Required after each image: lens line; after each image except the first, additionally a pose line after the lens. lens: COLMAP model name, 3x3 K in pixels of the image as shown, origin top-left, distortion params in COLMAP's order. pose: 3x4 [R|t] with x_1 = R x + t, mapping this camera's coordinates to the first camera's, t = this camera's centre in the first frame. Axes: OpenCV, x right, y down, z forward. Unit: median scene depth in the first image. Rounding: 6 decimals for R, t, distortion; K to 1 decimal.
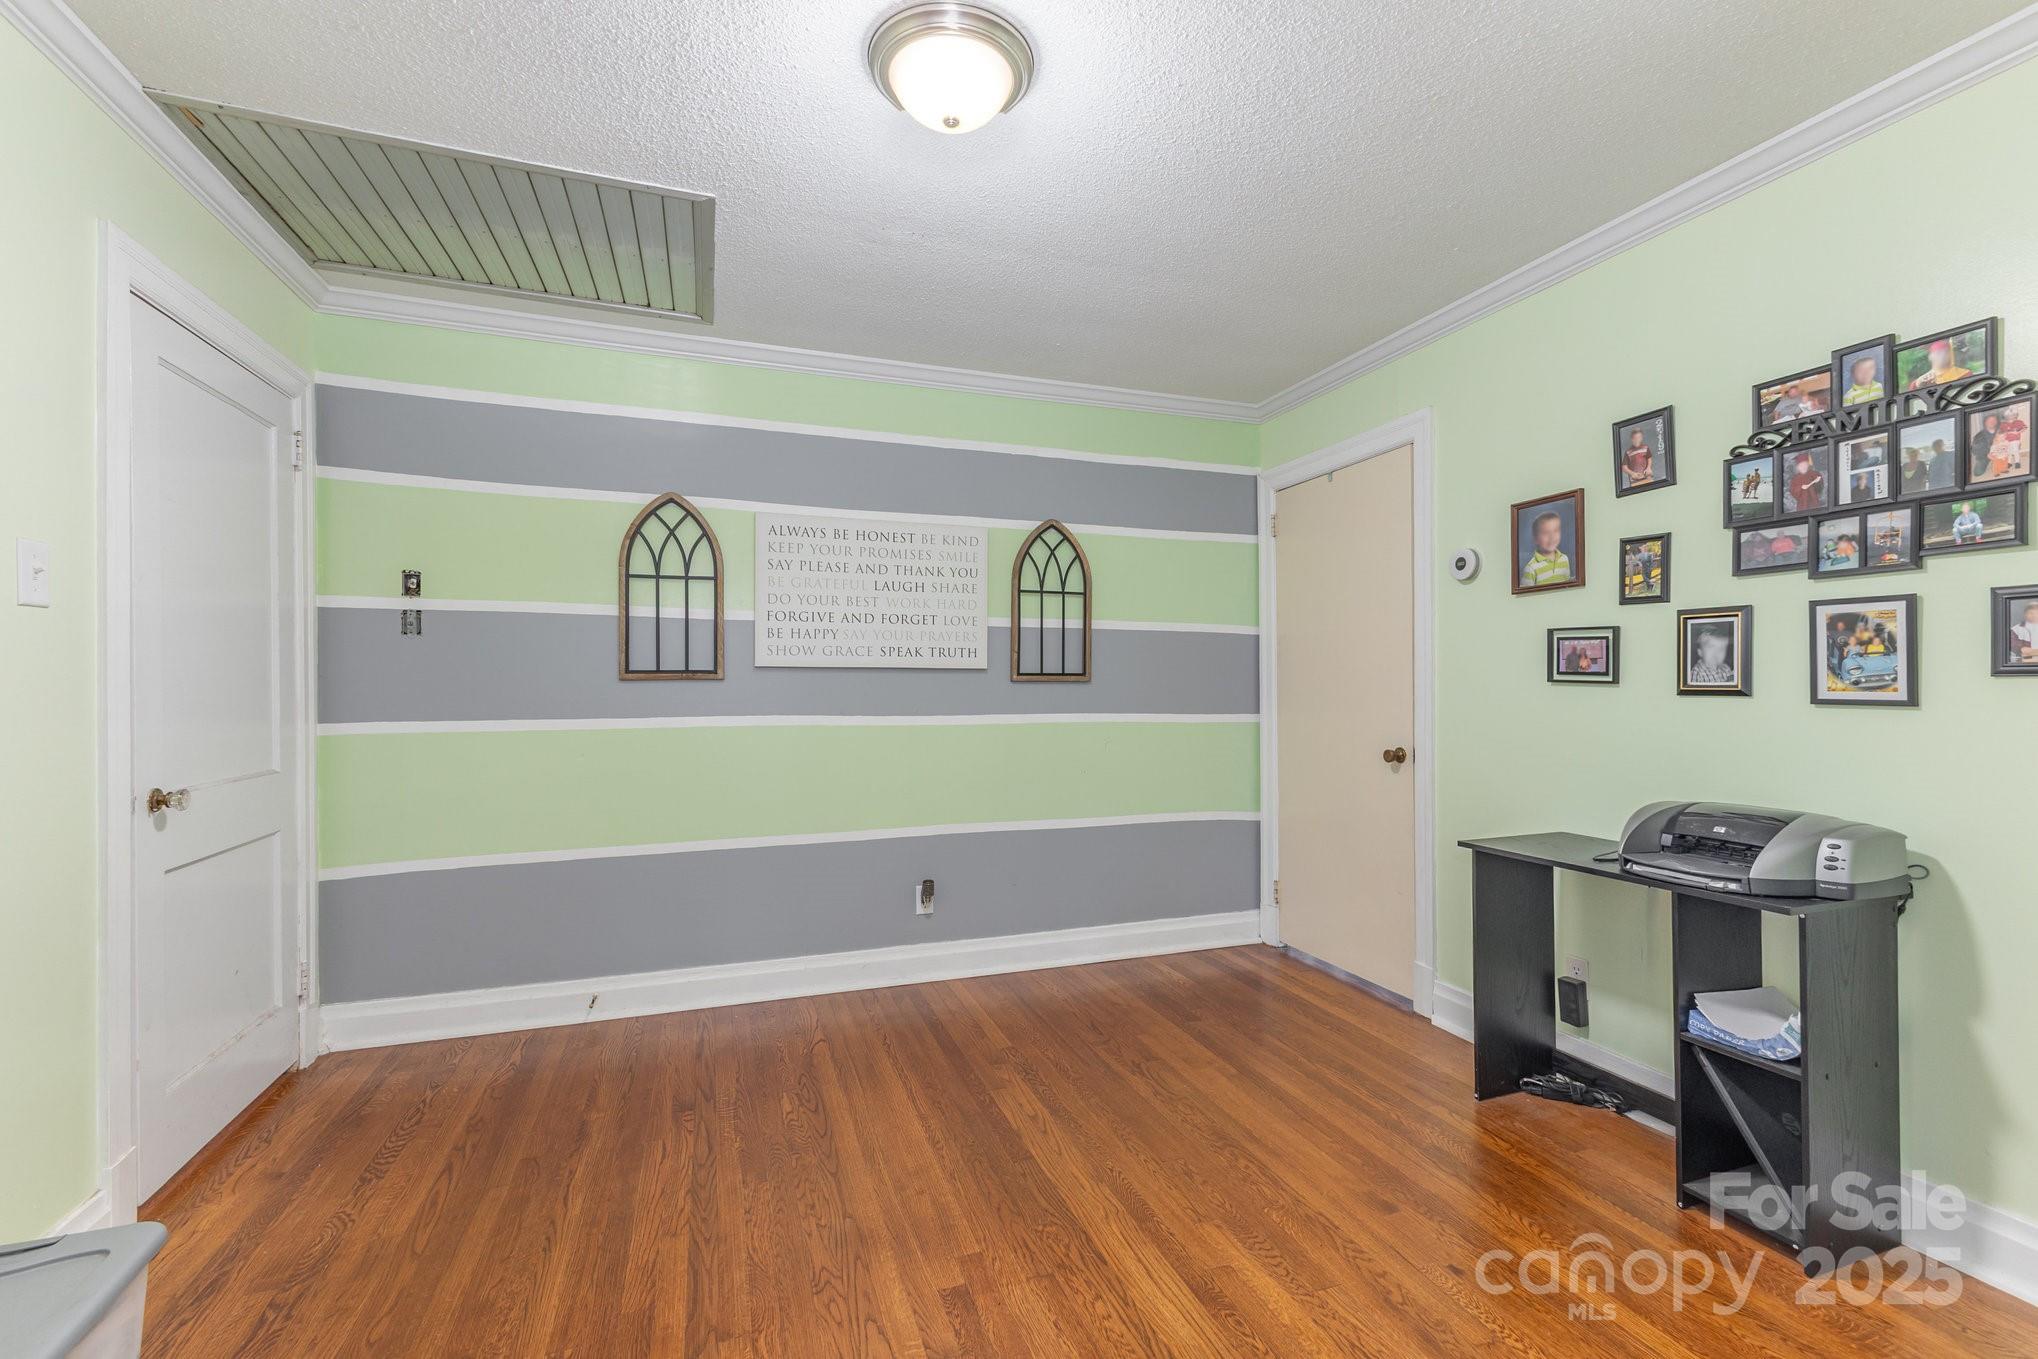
lens RADIAL K [[883.5, 0, 1022.8], [0, 883.5, 683.8], [0, 0, 1]] dist [0.008343, -0.000326]
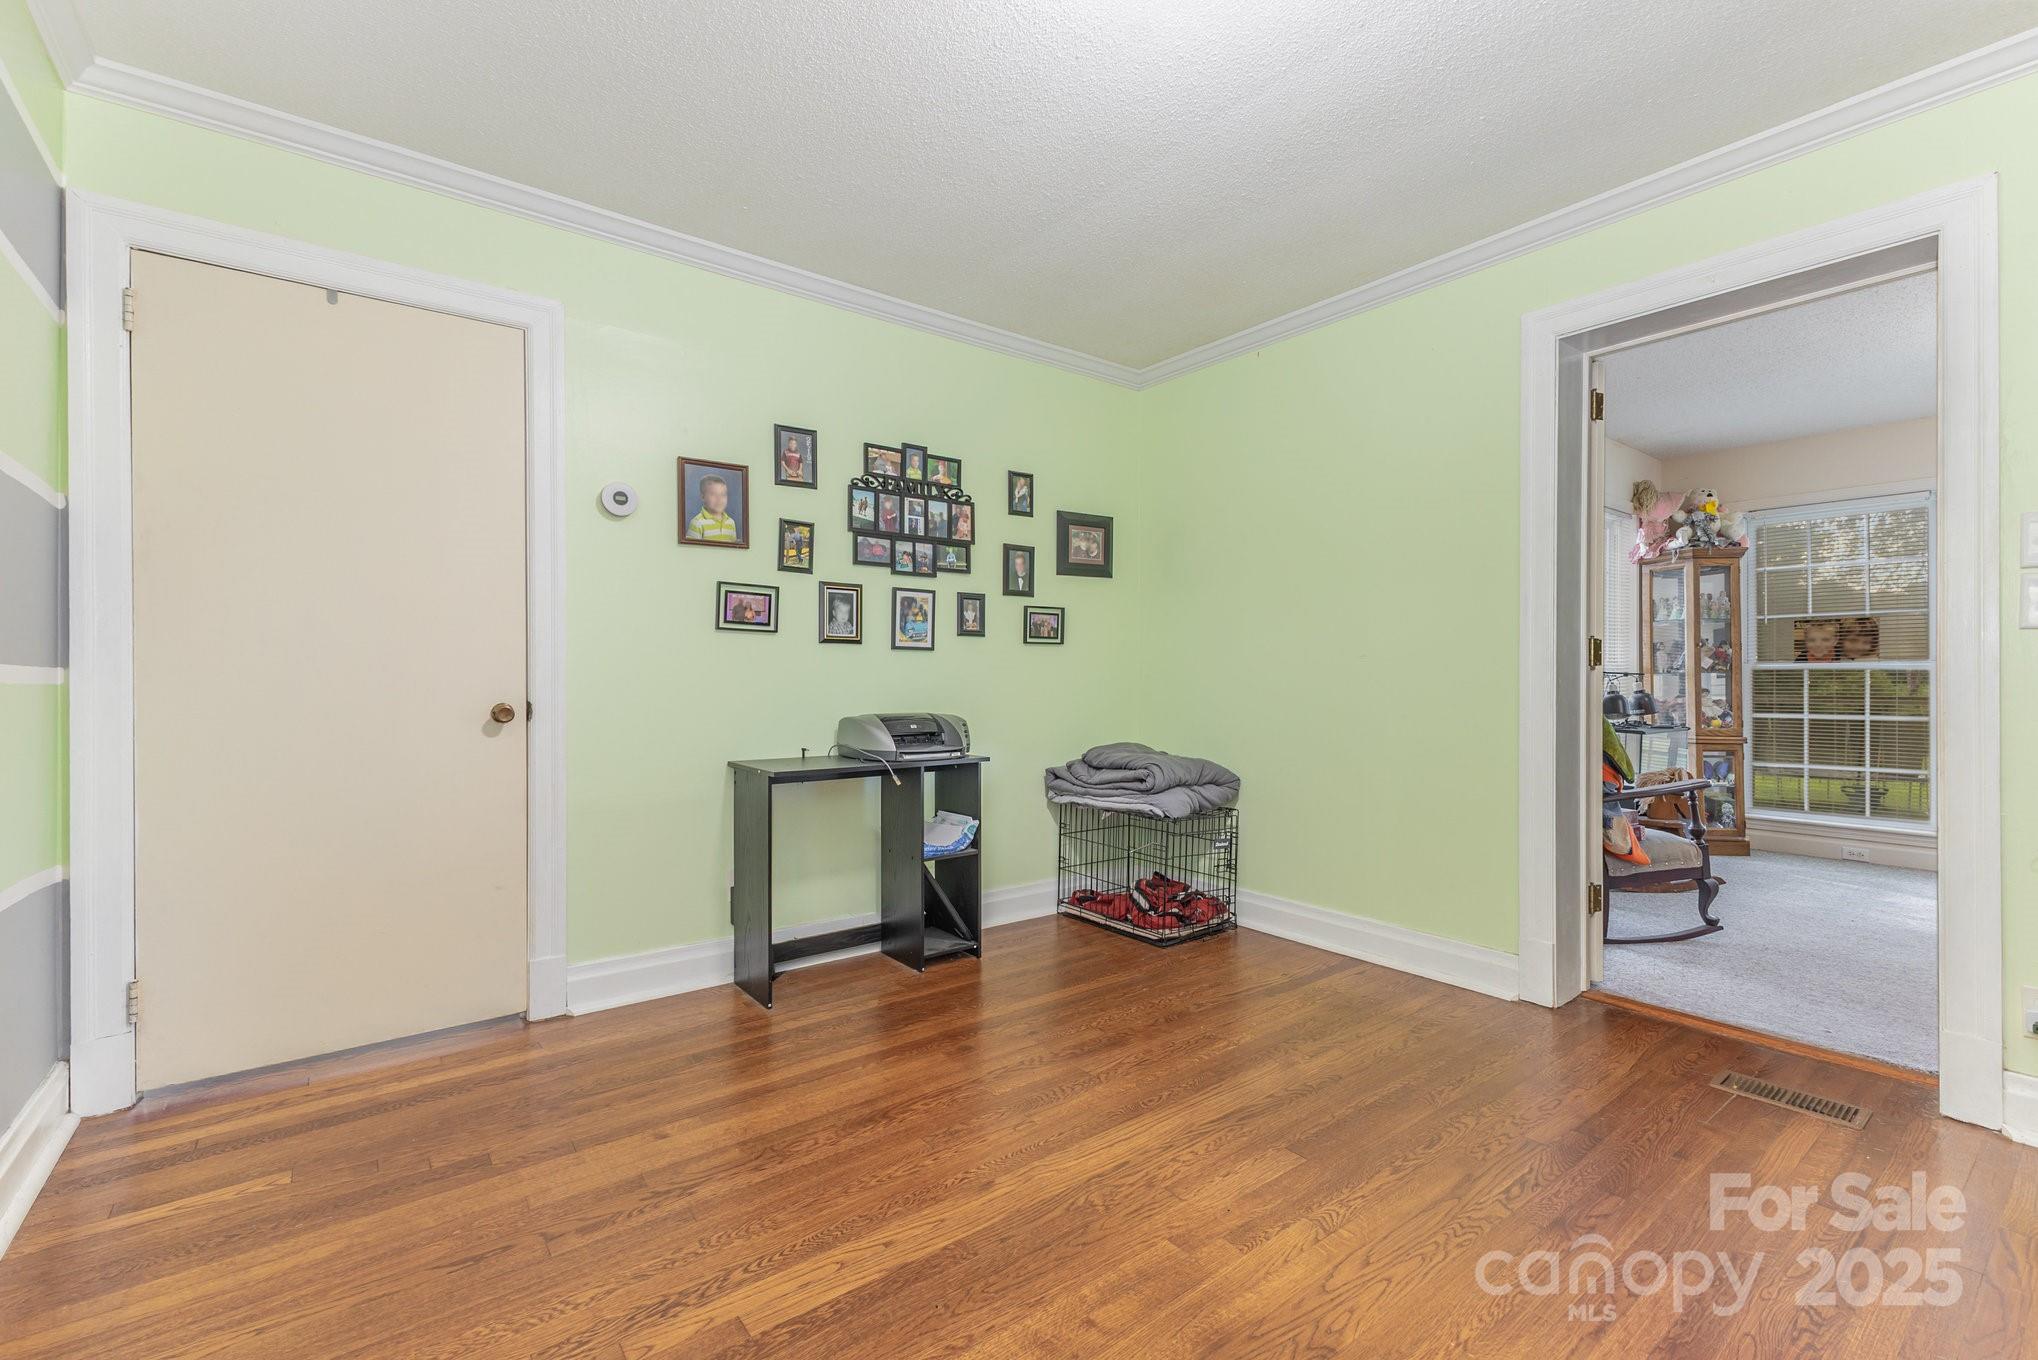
lens RADIAL K [[883.5, 0, 1029.8], [0, 883.5, 677.3], [0, 0, 1]] dist [0.008343, -0.000326]
pose [[-0.313882, 0.001853, 0.949460, -0.717846], [-0.000675, 0.999997, -0.002175, 0.074269], [-0.949462, -0.001323, -0.313880, 1.203512]]
